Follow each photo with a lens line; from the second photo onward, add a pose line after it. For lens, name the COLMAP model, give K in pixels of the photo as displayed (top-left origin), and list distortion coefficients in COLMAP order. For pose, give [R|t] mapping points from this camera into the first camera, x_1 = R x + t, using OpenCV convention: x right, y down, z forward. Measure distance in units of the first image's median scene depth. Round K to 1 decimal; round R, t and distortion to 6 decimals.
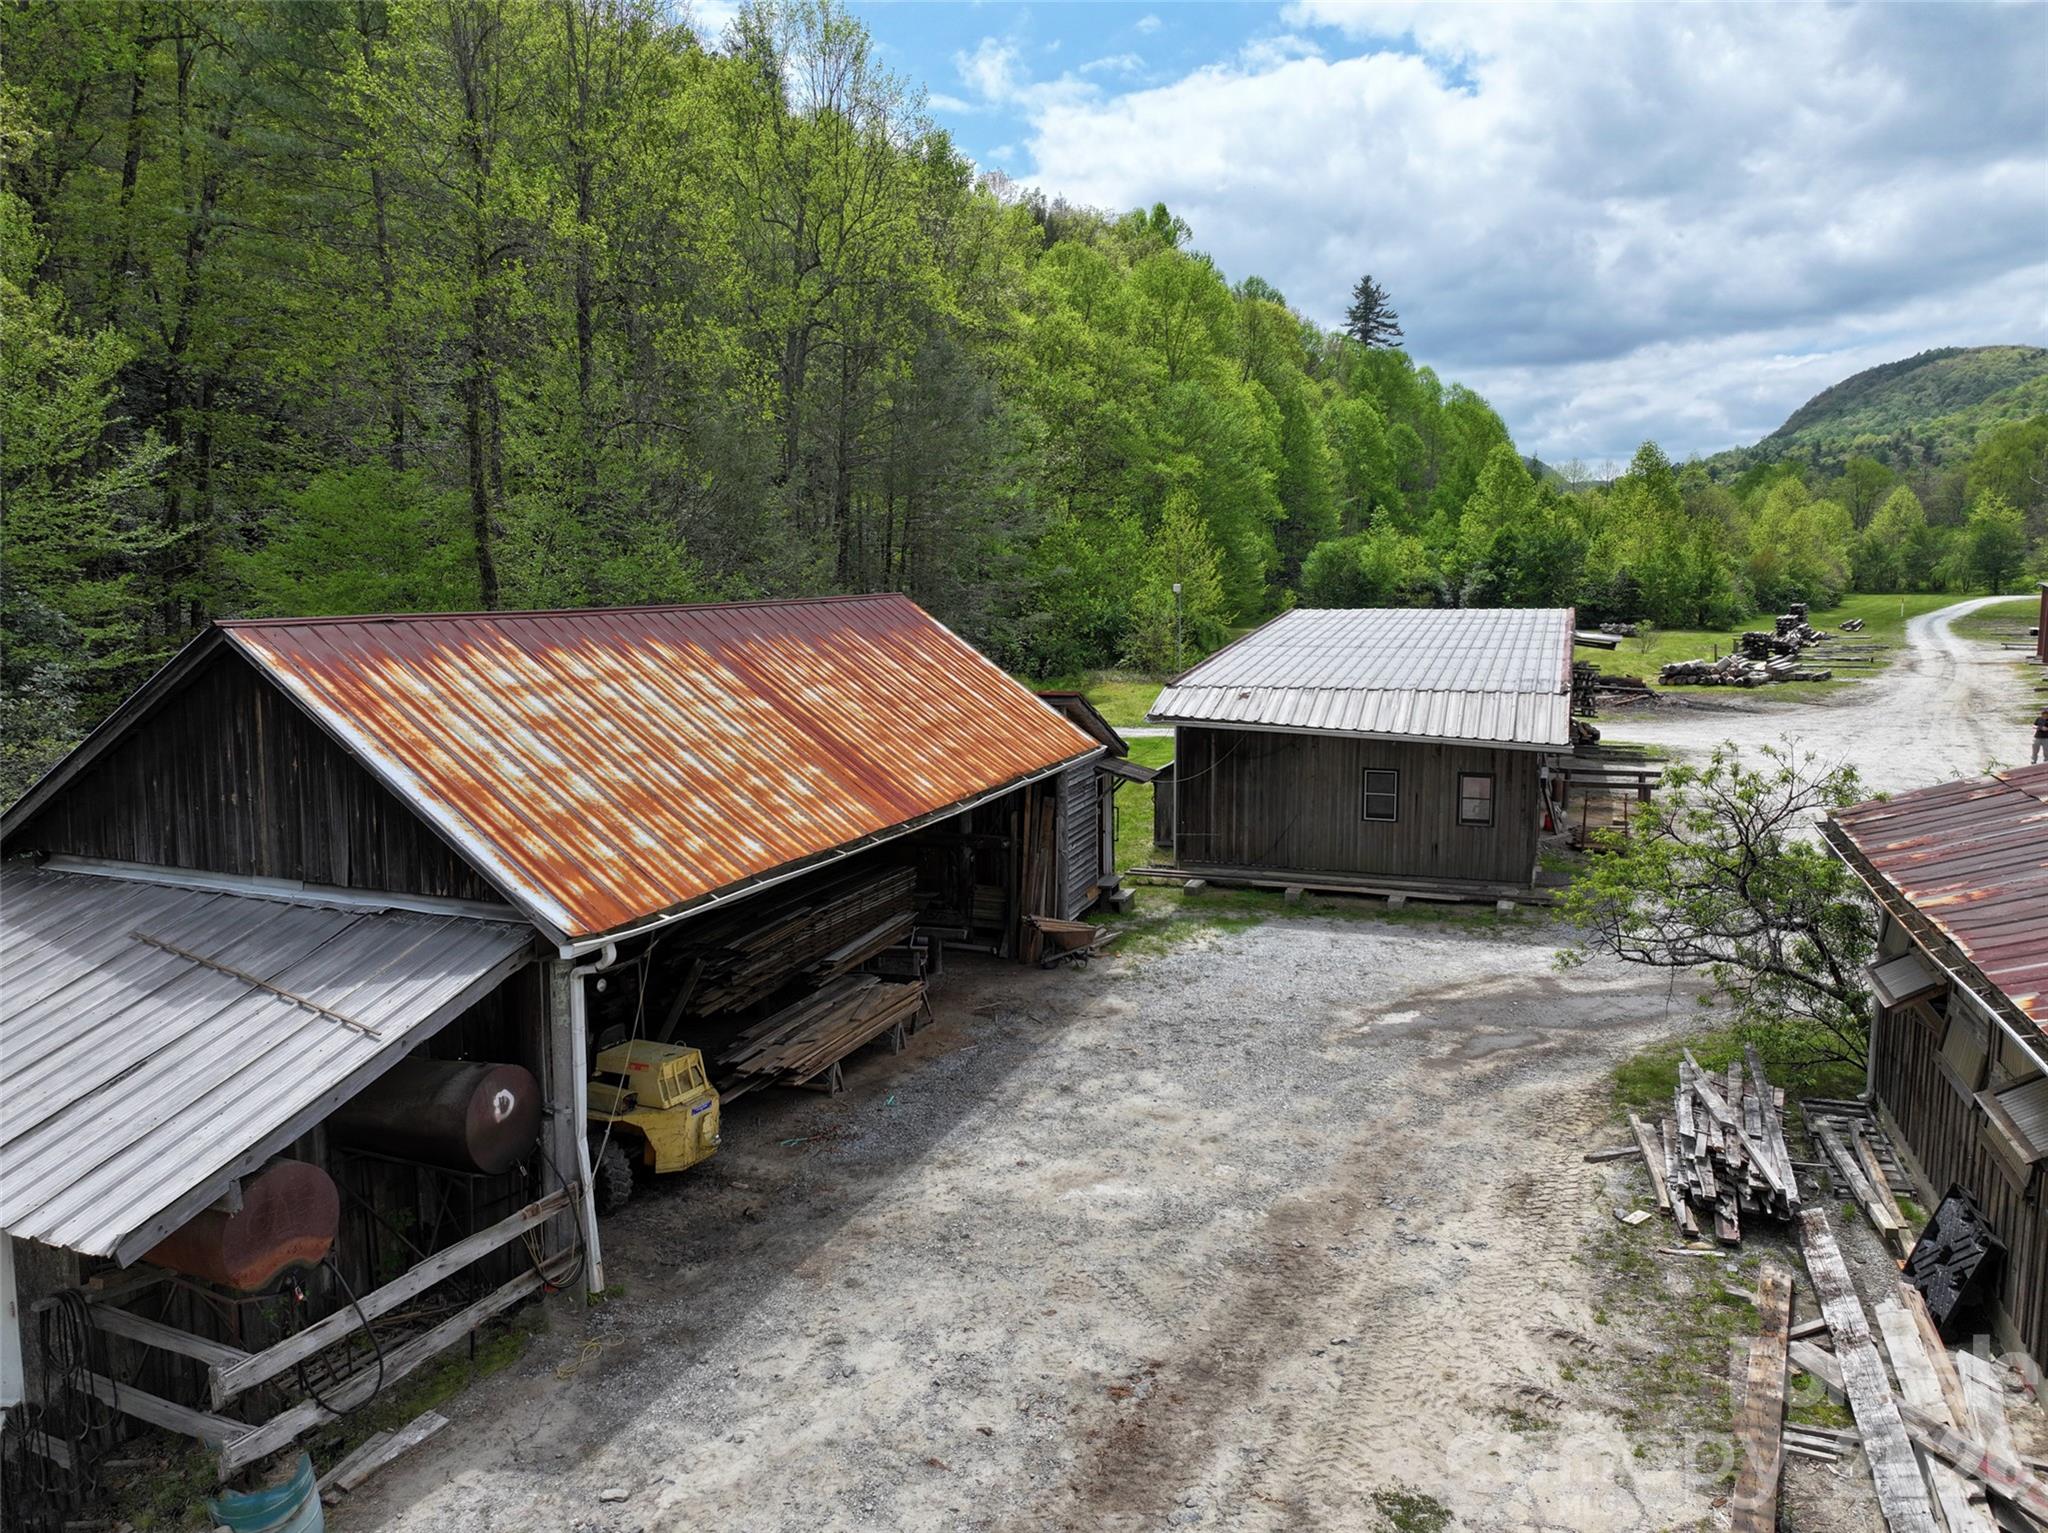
lens RADIAL K [[1430.9, 0, 1022.3], [0, 1430.9, 764.7], [0, 0, 1]] dist [0.012504, 0.004257]
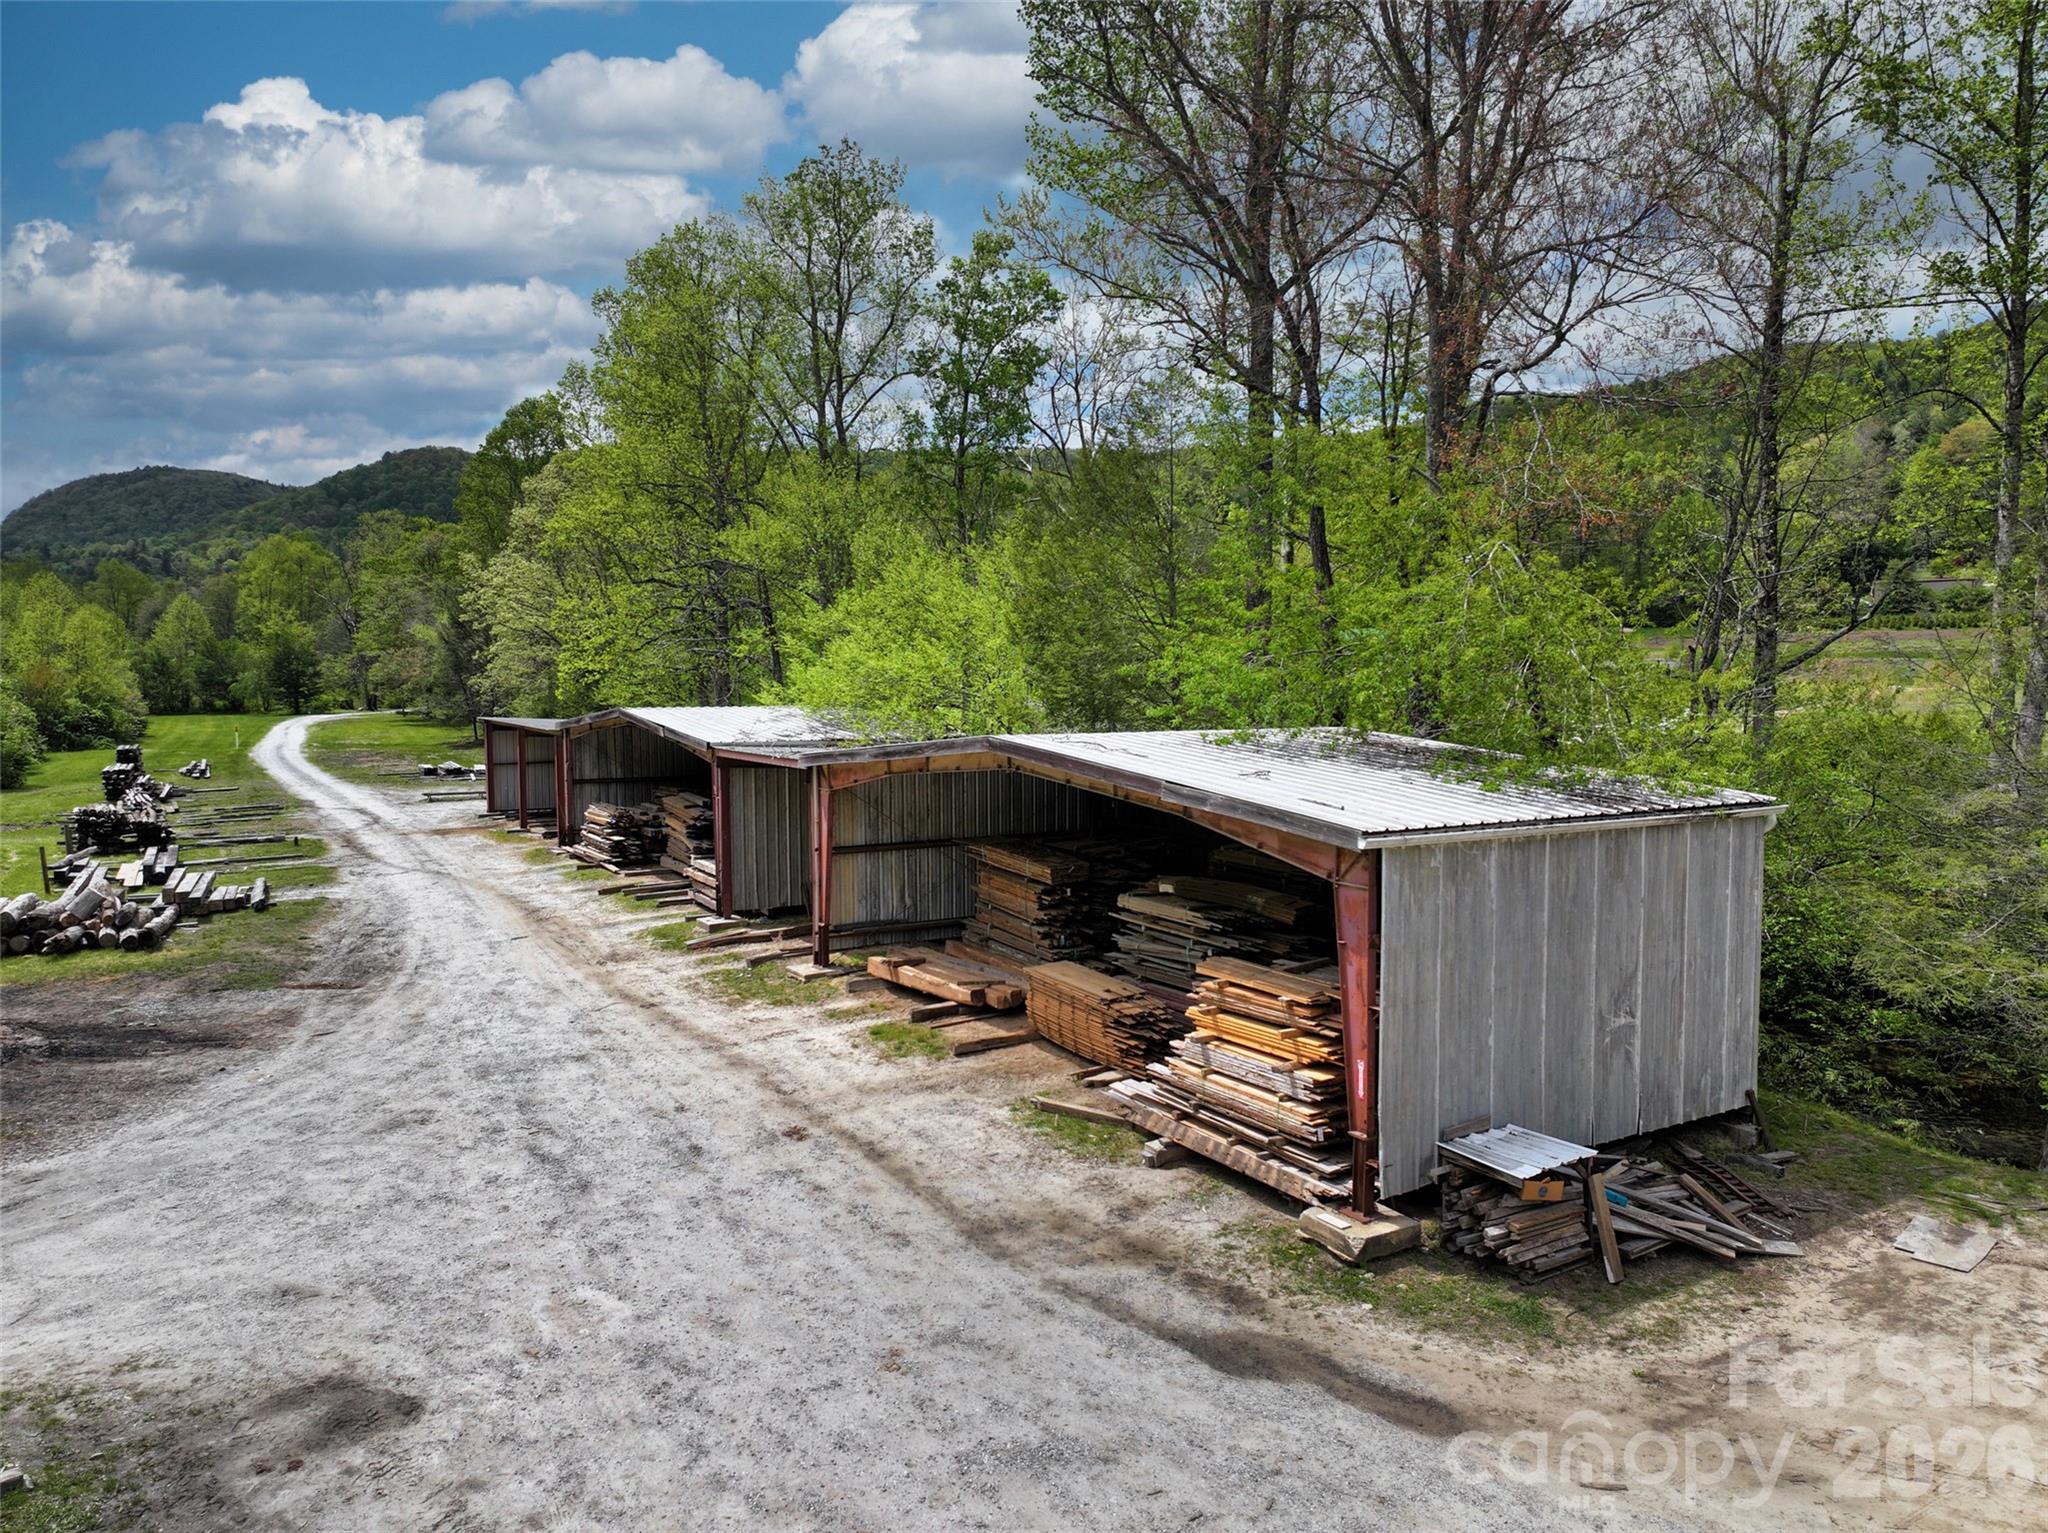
lens RADIAL K [[1430.9, 0, 1024.2], [0, 1430.9, 769.3], [0, 0, 1]] dist [0.012504, 0.004257]
pose [[0.460489, -0.058556, 0.885732, 0.066488], [0.123278, 0.992371, 0.001514, -0.025801], [-0.879063, 0.108494, 0.464195, 0.159809]]
